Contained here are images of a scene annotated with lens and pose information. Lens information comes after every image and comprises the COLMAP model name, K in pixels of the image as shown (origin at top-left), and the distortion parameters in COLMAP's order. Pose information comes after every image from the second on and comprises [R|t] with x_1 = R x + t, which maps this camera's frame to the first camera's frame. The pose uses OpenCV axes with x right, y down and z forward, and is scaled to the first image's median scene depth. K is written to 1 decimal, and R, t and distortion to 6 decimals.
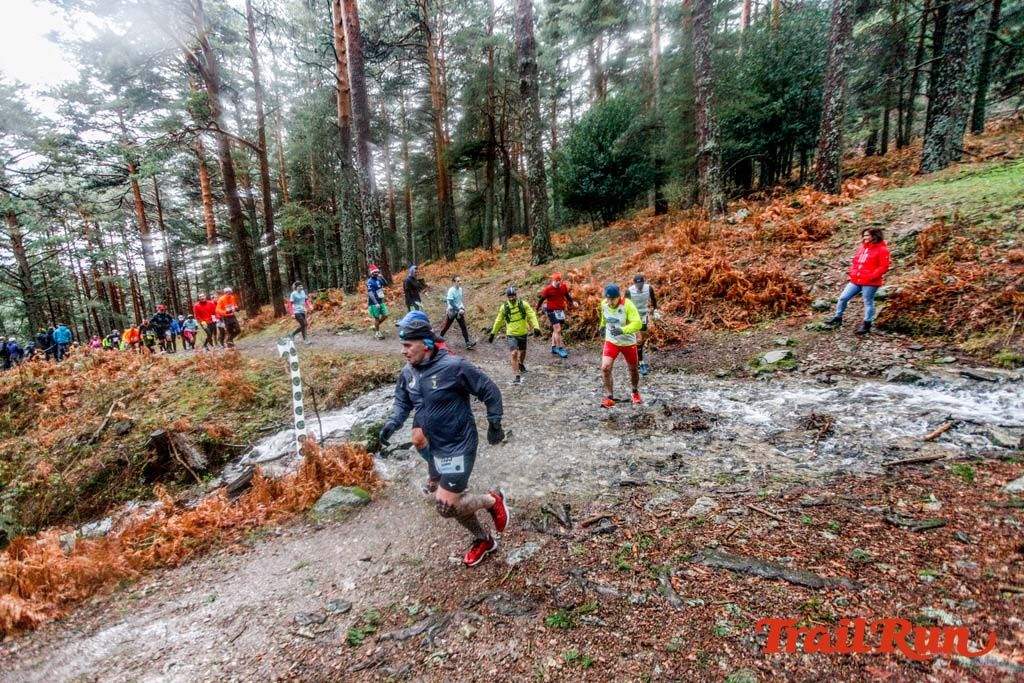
lens RADIAL K [[495.3, 0, 501.6], [0, 495.3, 342.1], [0, 0, 1]] dist [-0.033430, 0.026134]
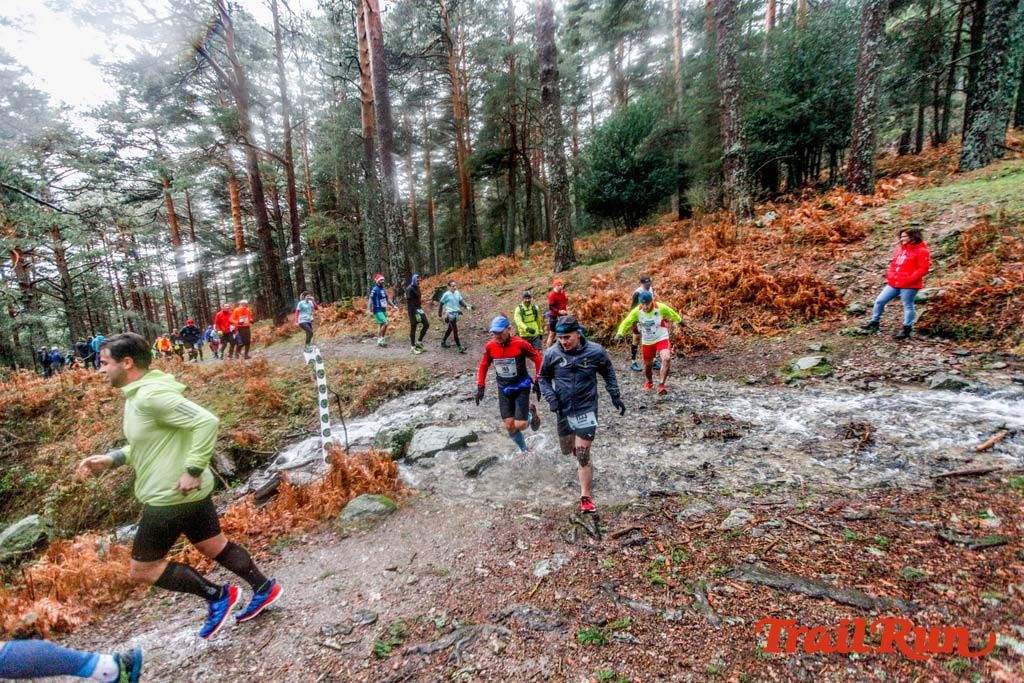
lens RADIAL K [[495.3, 0, 501.6], [0, 495.3, 342.1], [0, 0, 1]] dist [-0.033430, 0.026134]
pose [[0.999011, -0.004860, -0.044193, -0.003015], [0.004222, 0.999885, -0.014536, 0.000300], [0.044258, 0.014335, 0.998917, 0.005005]]
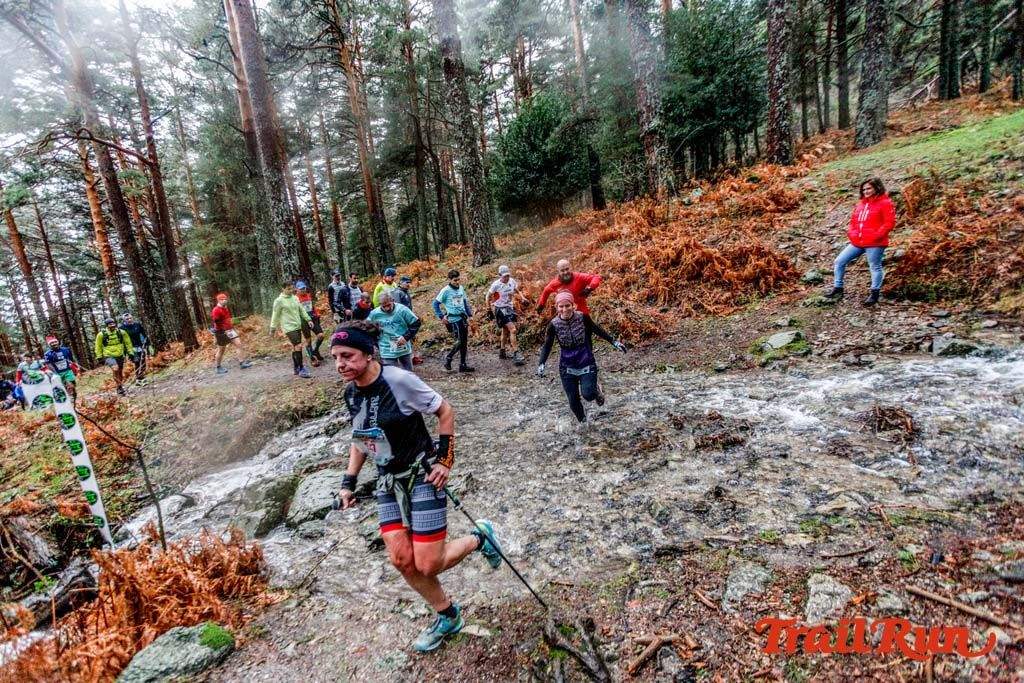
lens RADIAL K [[495.3, 0, 501.6], [0, 495.3, 342.1], [0, 0, 1]] dist [-0.033430, 0.026134]
pose [[0.990073, -0.087409, 0.110072, 0.000857], [0.090658, 0.995572, -0.024857, 0.007709], [-0.107412, 0.034589, 0.993613, 0.162478]]
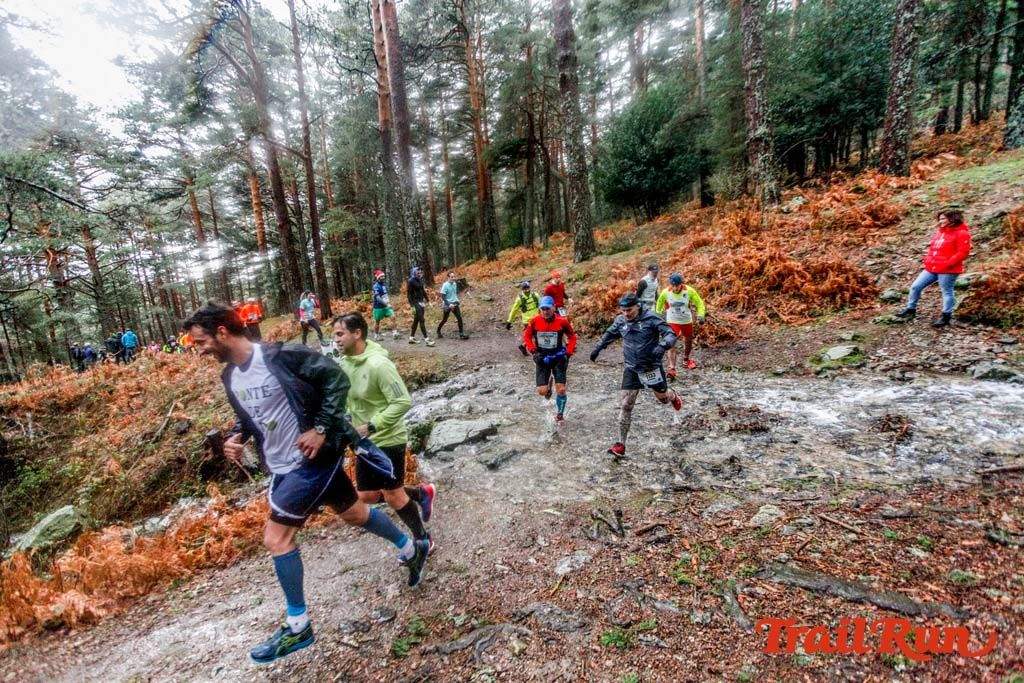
lens RADIAL K [[495.3, 0, 501.6], [0, 495.3, 342.1], [0, 0, 1]] dist [-0.033430, 0.026134]
pose [[0.996405, -0.012698, -0.083755, -0.002649], [0.012844, 0.999917, 0.001208, 0.000395], [0.083732, -0.002279, 0.996486, 0.013921]]
